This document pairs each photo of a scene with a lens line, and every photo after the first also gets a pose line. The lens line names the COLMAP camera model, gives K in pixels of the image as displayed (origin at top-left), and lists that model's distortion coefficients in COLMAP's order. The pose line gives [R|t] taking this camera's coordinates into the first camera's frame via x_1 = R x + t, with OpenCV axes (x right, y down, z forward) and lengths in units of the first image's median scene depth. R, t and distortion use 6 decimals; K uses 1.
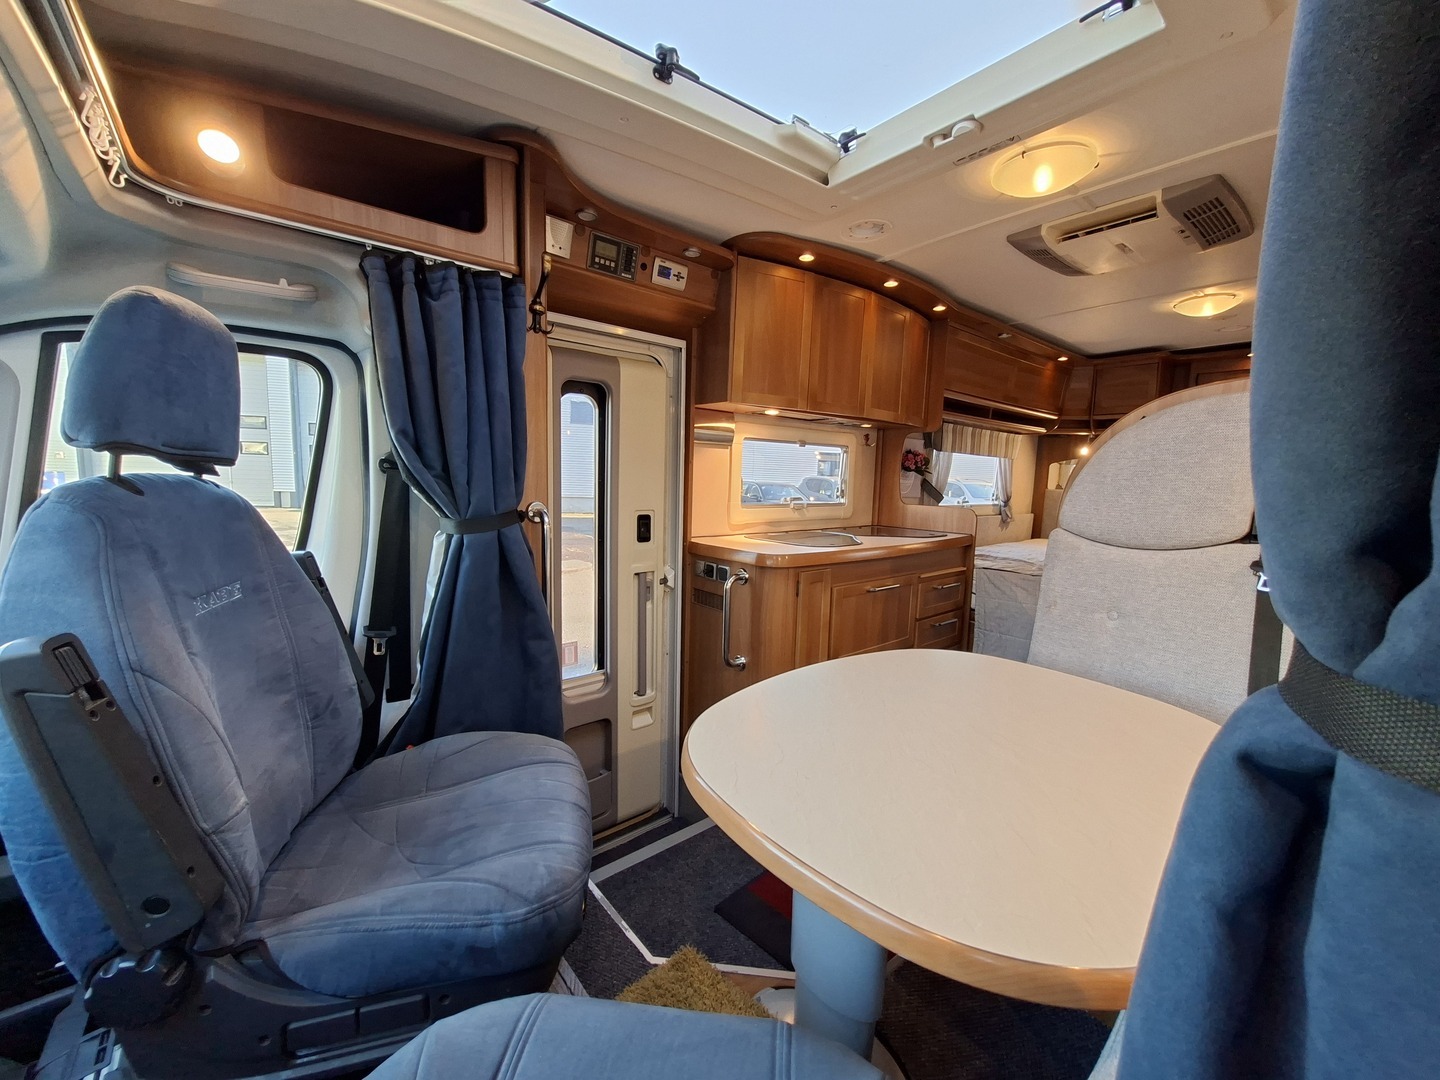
lens RADIAL K [[562.9, 0, 720.0], [0, 562.9, 540.0], [0, 0, 1]] dist [0.001708, 0.000090]
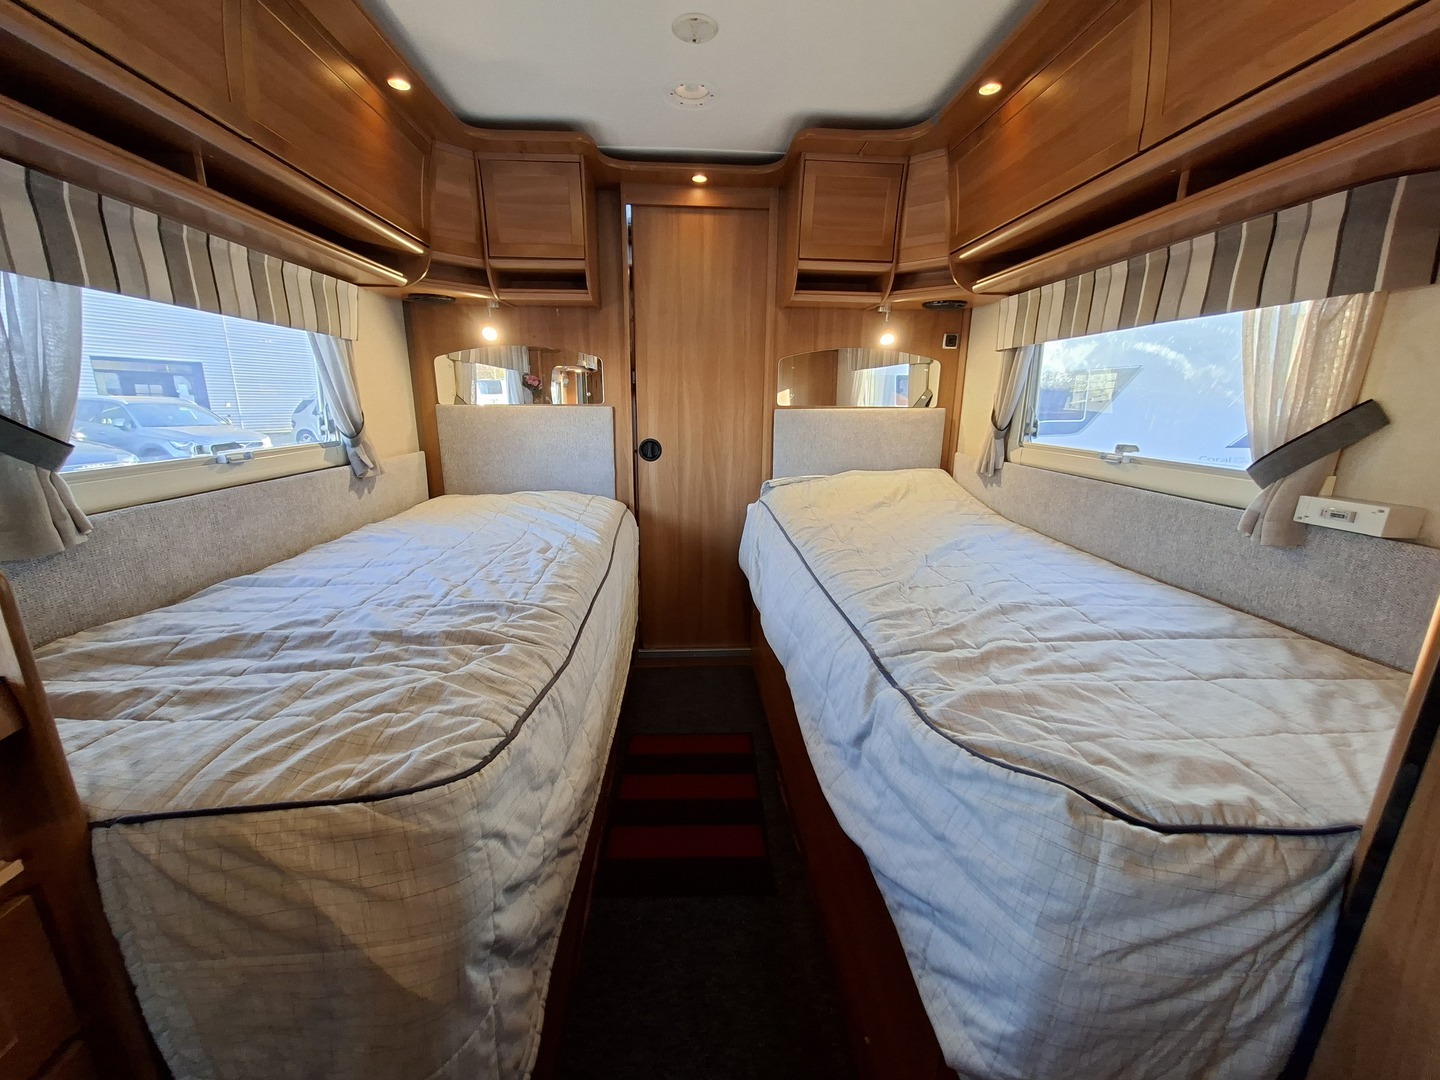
lens RADIAL K [[569.9, 0, 720.0], [0, 569.9, 540.0], [0, 0, 1]] dist [0.004806, 0.000407]
pose [[0.581826, -0.220555, 0.782837, 0.574469], [0.108856, 0.974986, 0.193786, -0.082594], [-0.805996, -0.027534, 0.591281, 0.924101]]
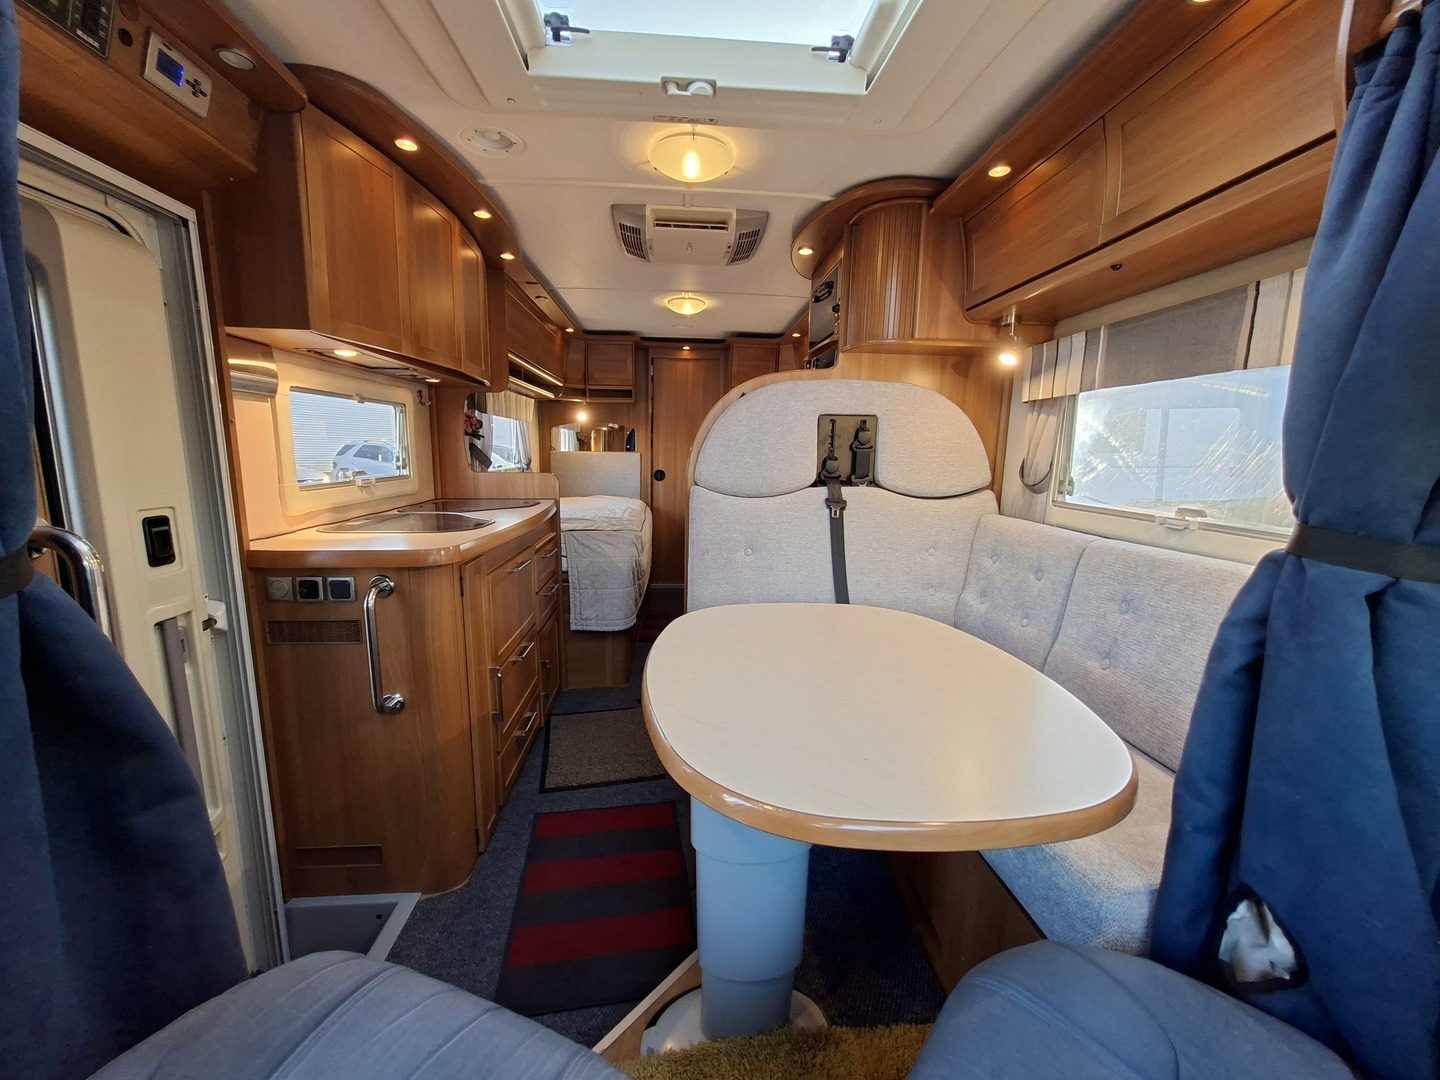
lens RADIAL K [[562.9, 0, 720.0], [0, 562.9, 540.0], [0, 0, 1]] dist [0.001708, 0.000090]
pose [[0.580400, -0.150073, 0.800384, -0.253632], [0.096306, 0.988624, 0.115532, -0.032072], [-0.808617, 0.010027, 0.588250, 0.219191]]
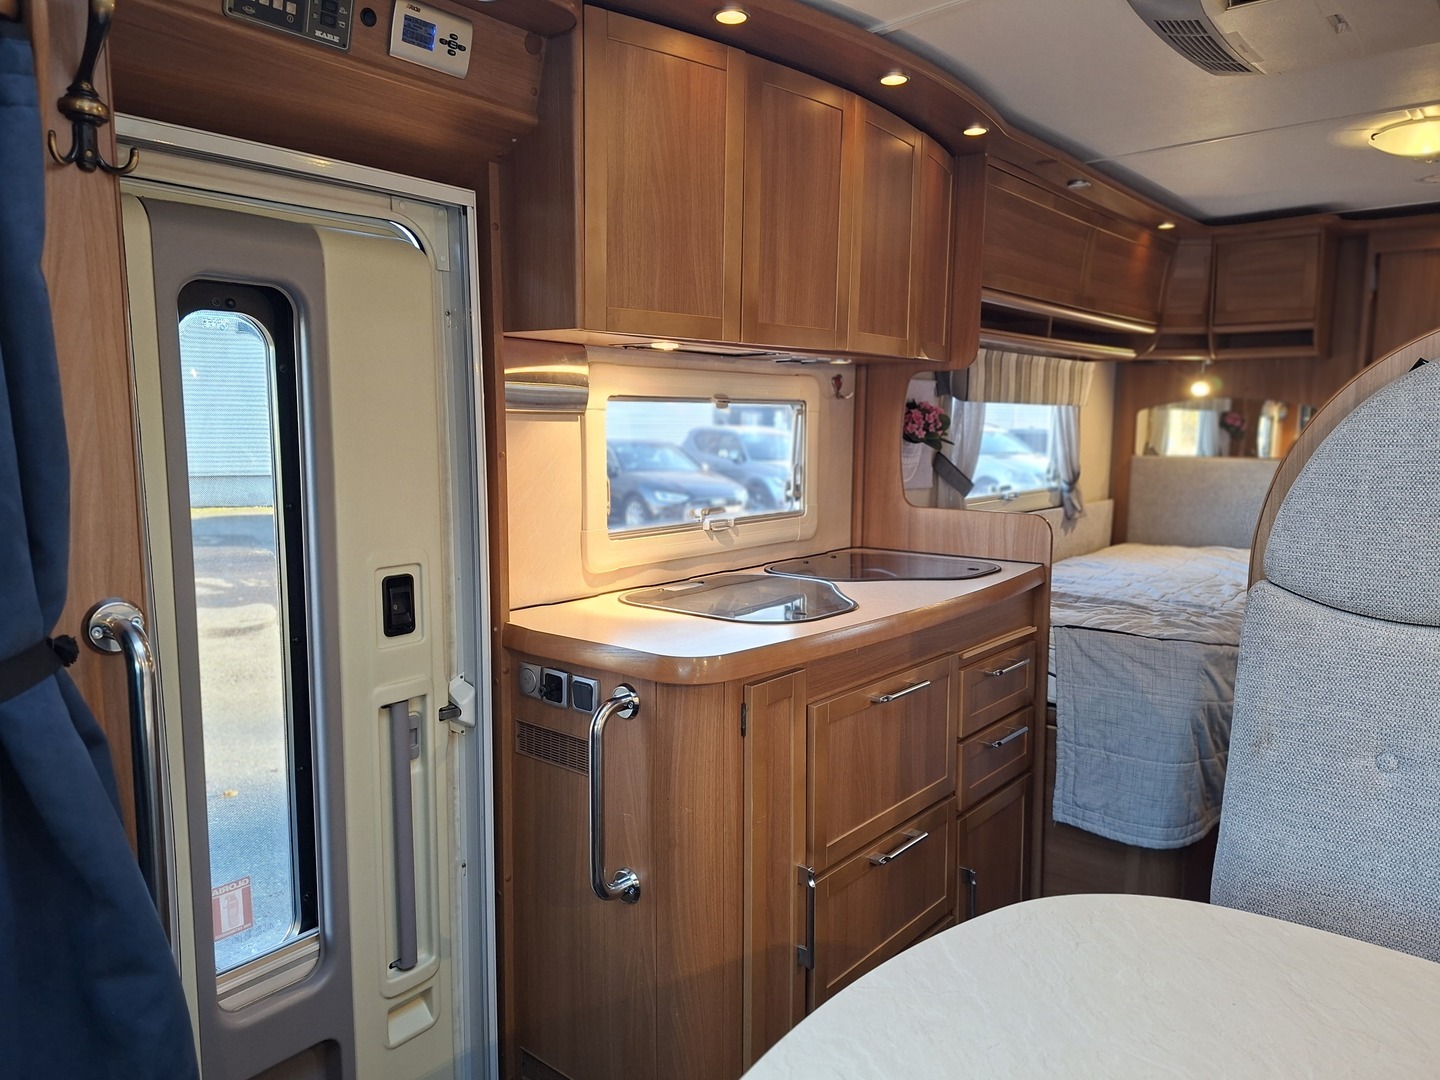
lens RADIAL K [[1000.2, 0, 720.0], [0, 1000.2, 540.0], [0, 0, 1]] dist [0.078740, -0.078854]
pose [[0.983257, -0.044670, 0.176666, -0.022137], [0.043969, 0.999002, 0.007887, -0.067251], [-0.176842, 0.000013, 0.984239, 0.155680]]
